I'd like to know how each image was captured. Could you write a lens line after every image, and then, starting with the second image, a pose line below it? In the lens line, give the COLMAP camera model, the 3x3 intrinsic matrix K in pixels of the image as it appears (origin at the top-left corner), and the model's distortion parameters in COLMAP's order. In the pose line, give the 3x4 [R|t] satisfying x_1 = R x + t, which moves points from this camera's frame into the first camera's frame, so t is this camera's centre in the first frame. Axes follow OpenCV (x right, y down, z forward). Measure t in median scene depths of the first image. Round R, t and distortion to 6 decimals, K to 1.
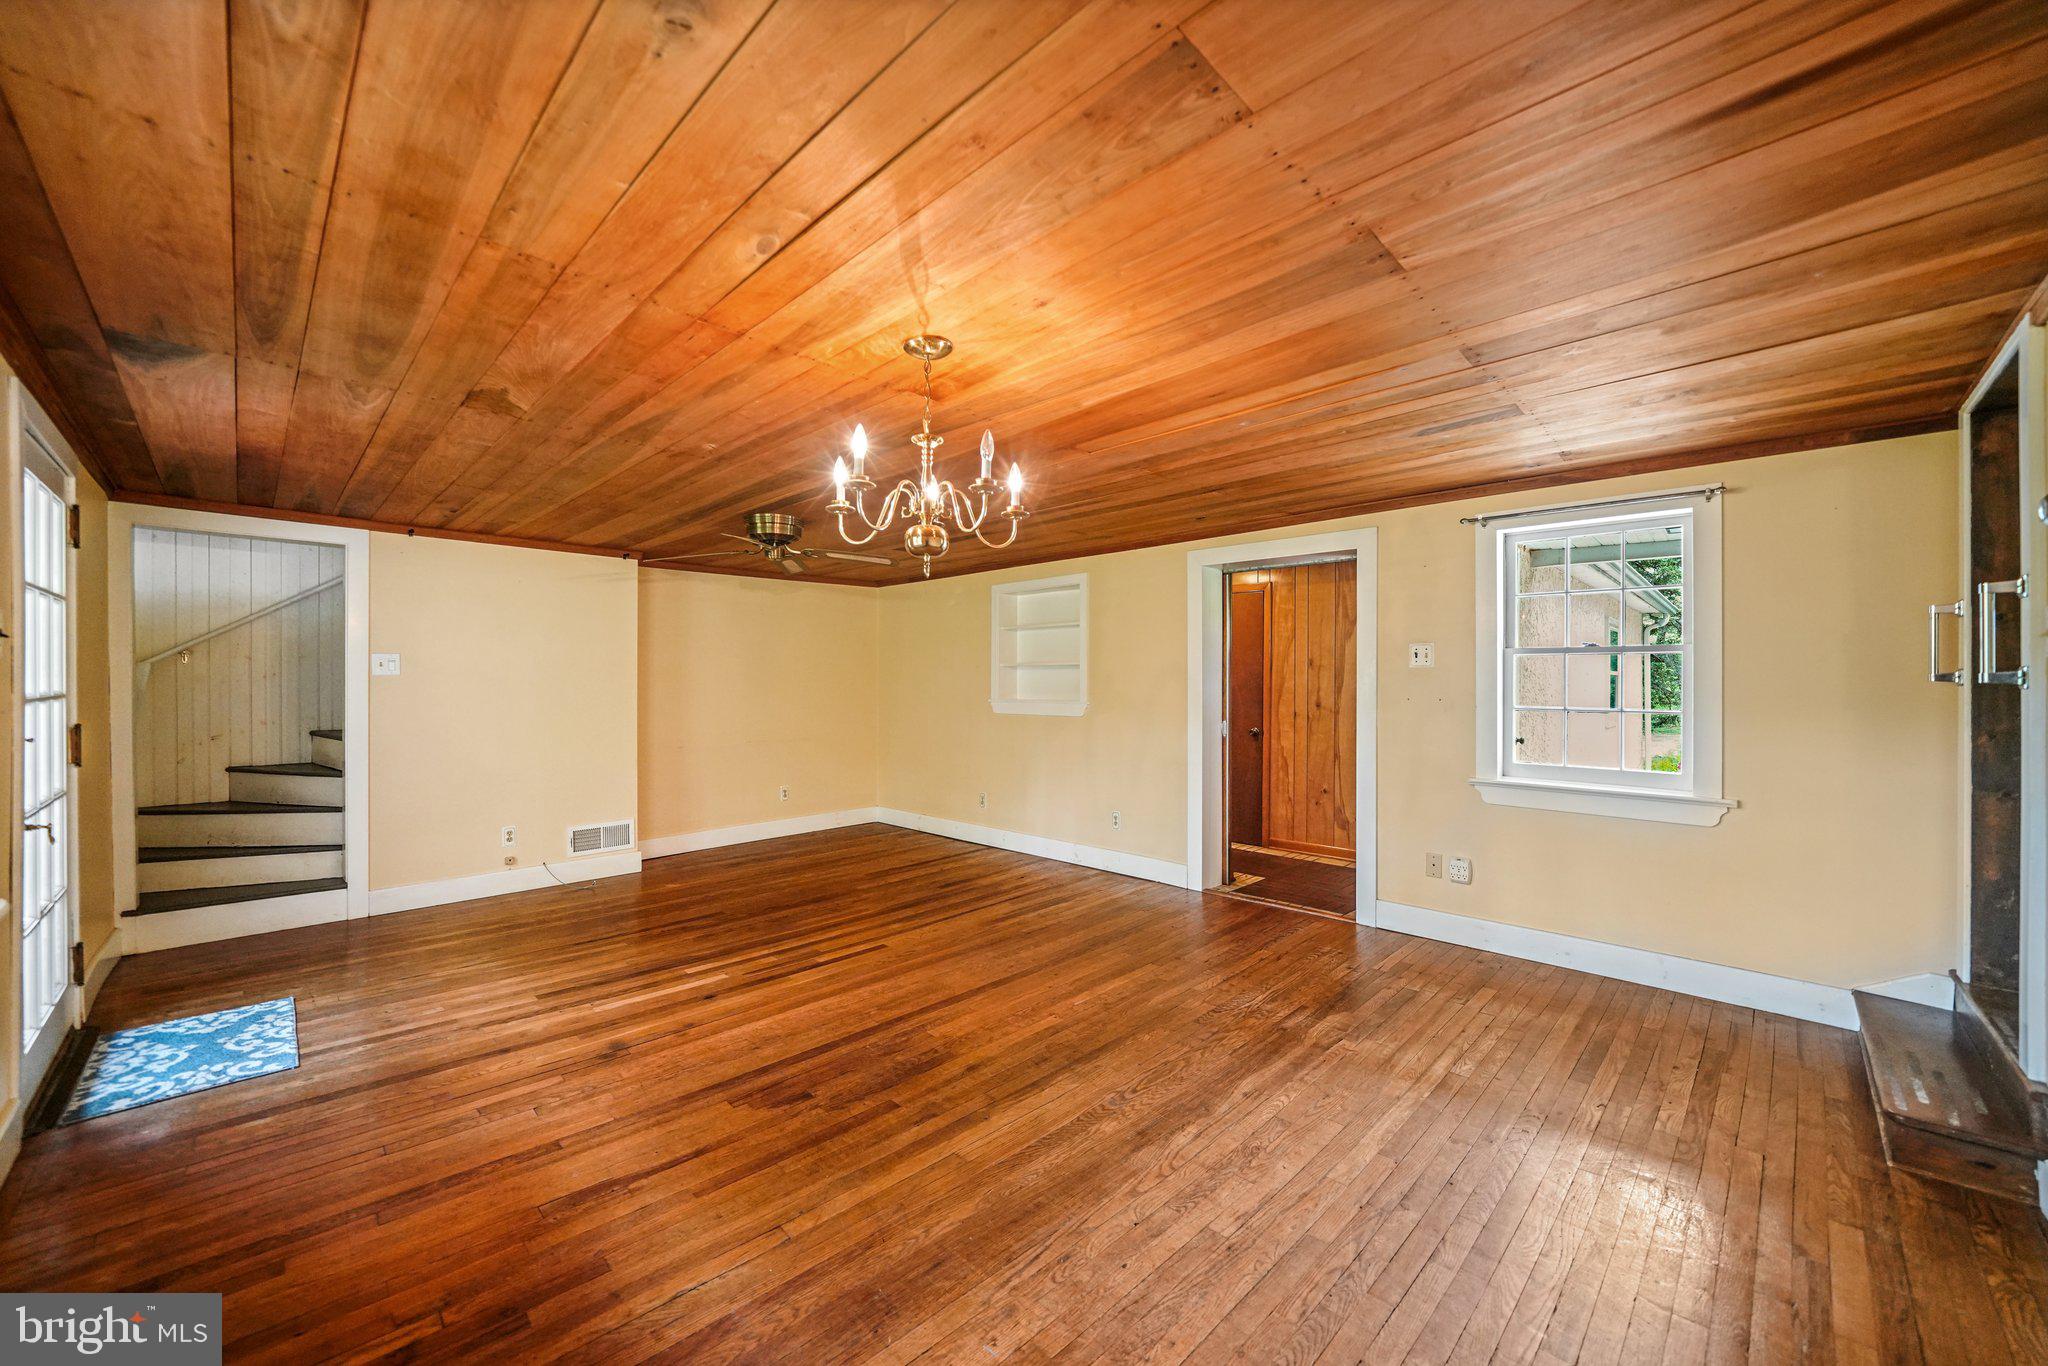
lens RADIAL K [[729.2, 0, 1024.0], [0, 729.2, 683.0], [0, 0, 1]] dist [-0.017050, 0.000101]
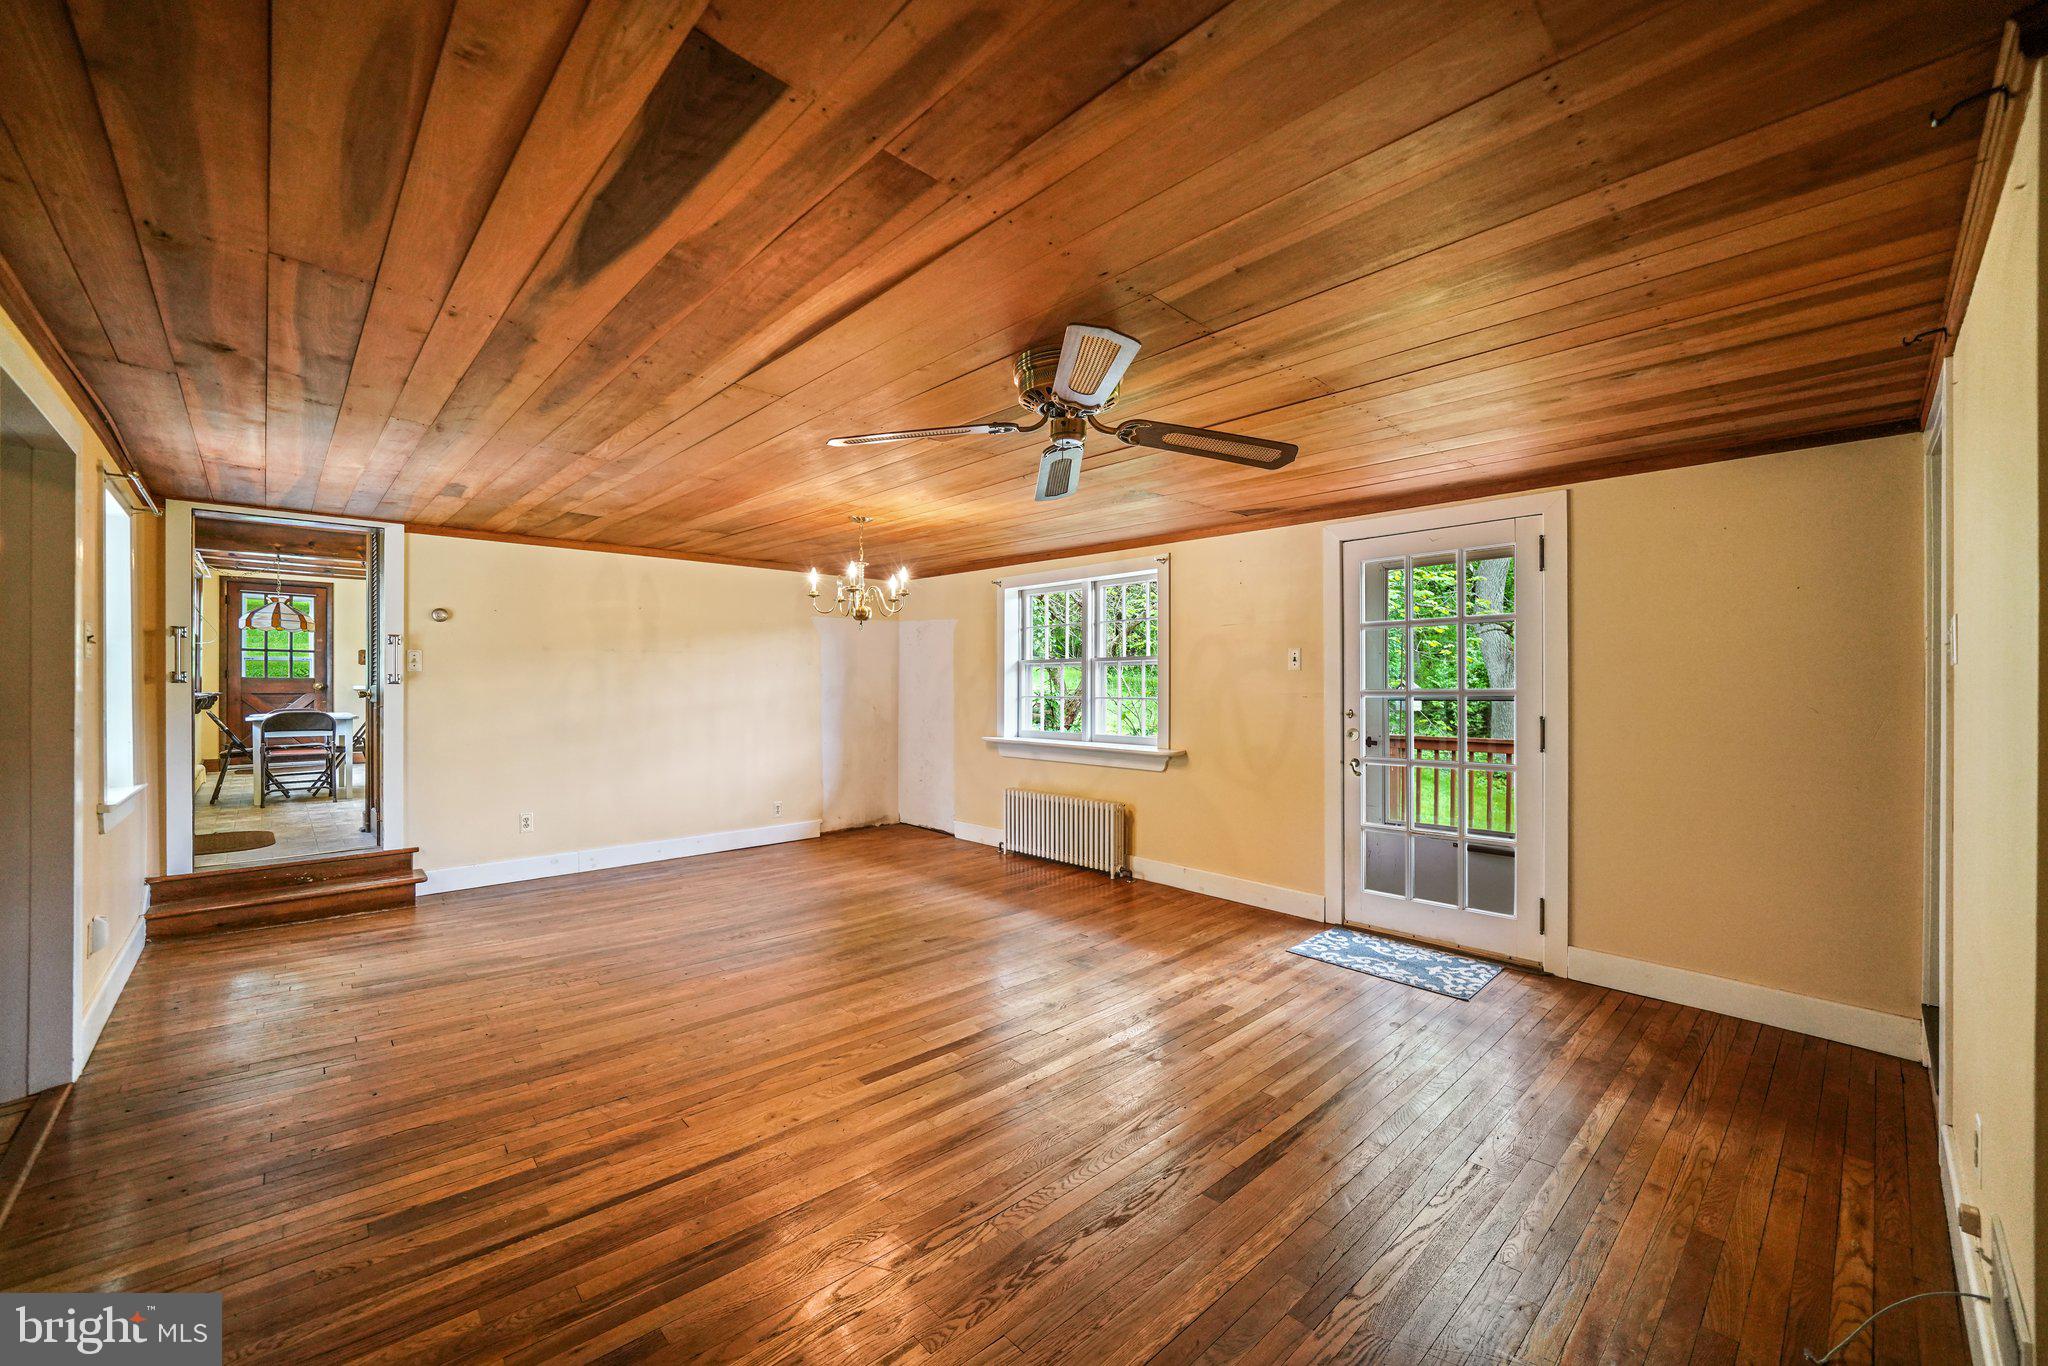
lens RADIAL K [[729.2, 0, 1024.0], [0, 729.2, 683.0], [0, 0, 1]] dist [-0.017050, 0.000101]
pose [[-0.999564, -0.002564, 0.029417, -0.496234], [-0.002665, 0.999991, -0.003375, 0.004806], [-0.029409, -0.003452, -0.999562, 2.309955]]
